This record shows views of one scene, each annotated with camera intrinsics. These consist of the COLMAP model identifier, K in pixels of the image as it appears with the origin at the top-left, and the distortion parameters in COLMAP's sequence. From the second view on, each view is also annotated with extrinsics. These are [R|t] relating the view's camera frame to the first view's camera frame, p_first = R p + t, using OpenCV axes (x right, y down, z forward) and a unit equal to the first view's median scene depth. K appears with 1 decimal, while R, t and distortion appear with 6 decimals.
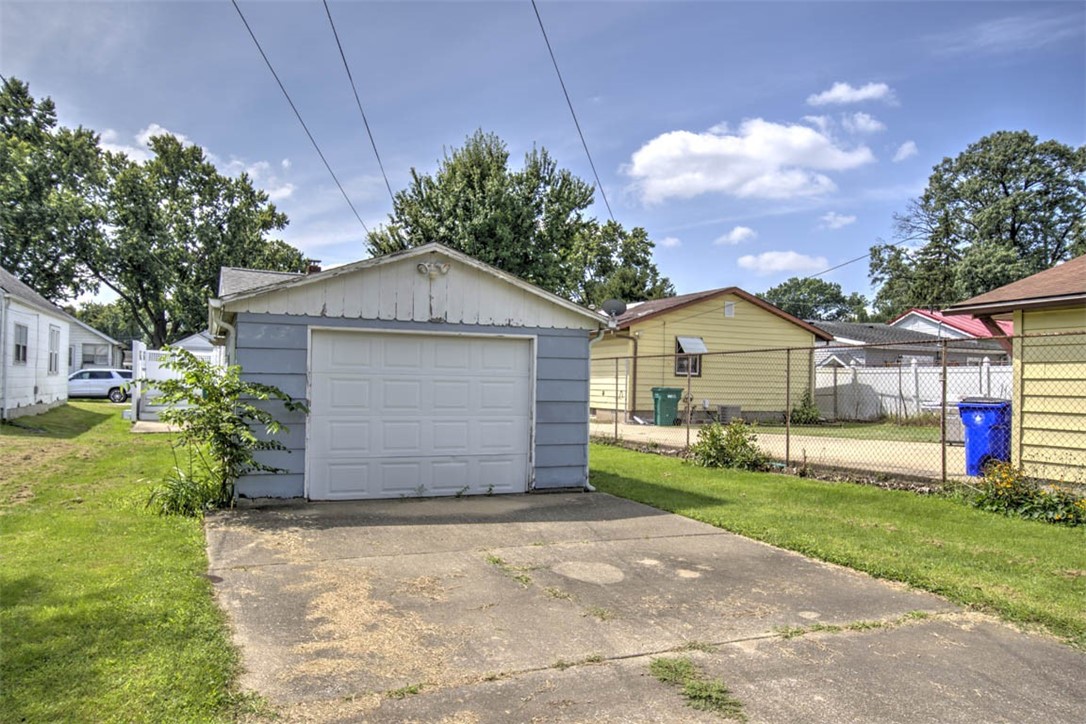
lens RADIAL K [[758.4, 0, 540.4], [0, 758.4, 378.6], [0, 0, 1]] dist [0.003568, -0.000673]
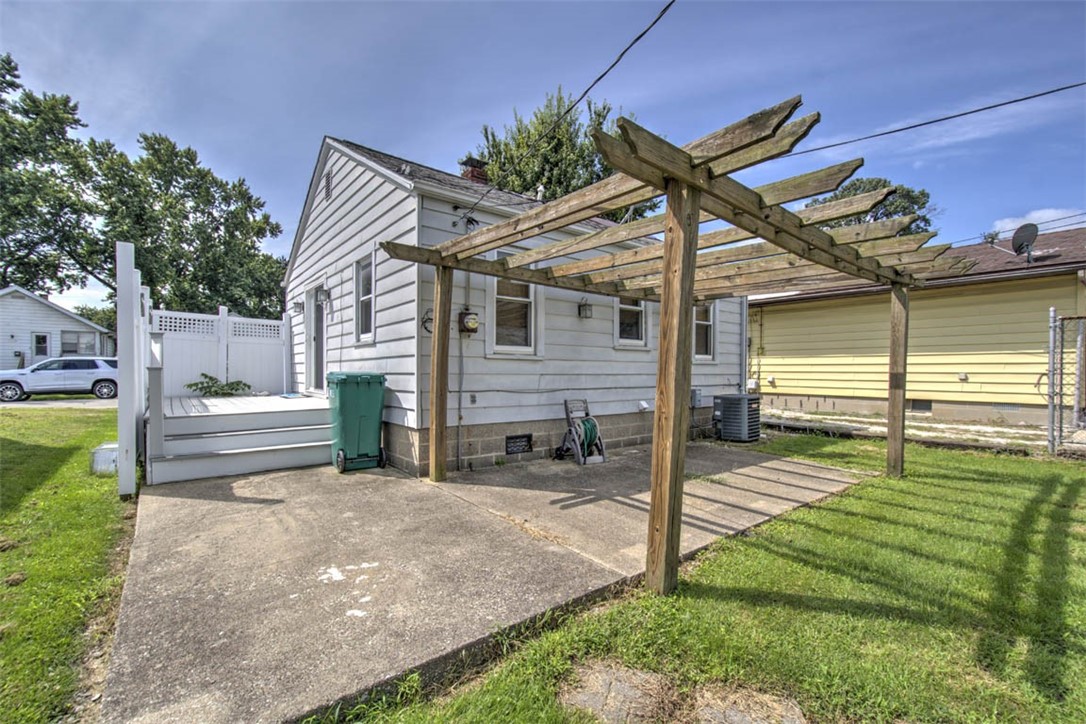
lens RADIAL K [[474.6, 0, 540.1], [0, 474.6, 375.8], [0, 0, 1]] dist [-0.002719, -0.000446]
pose [[0.975178, -0.017293, 0.220745, -0.132193], [0.012675, 0.999671, 0.022318, 0.001342], [-0.221059, -0.018966, 0.975076, 0.248012]]
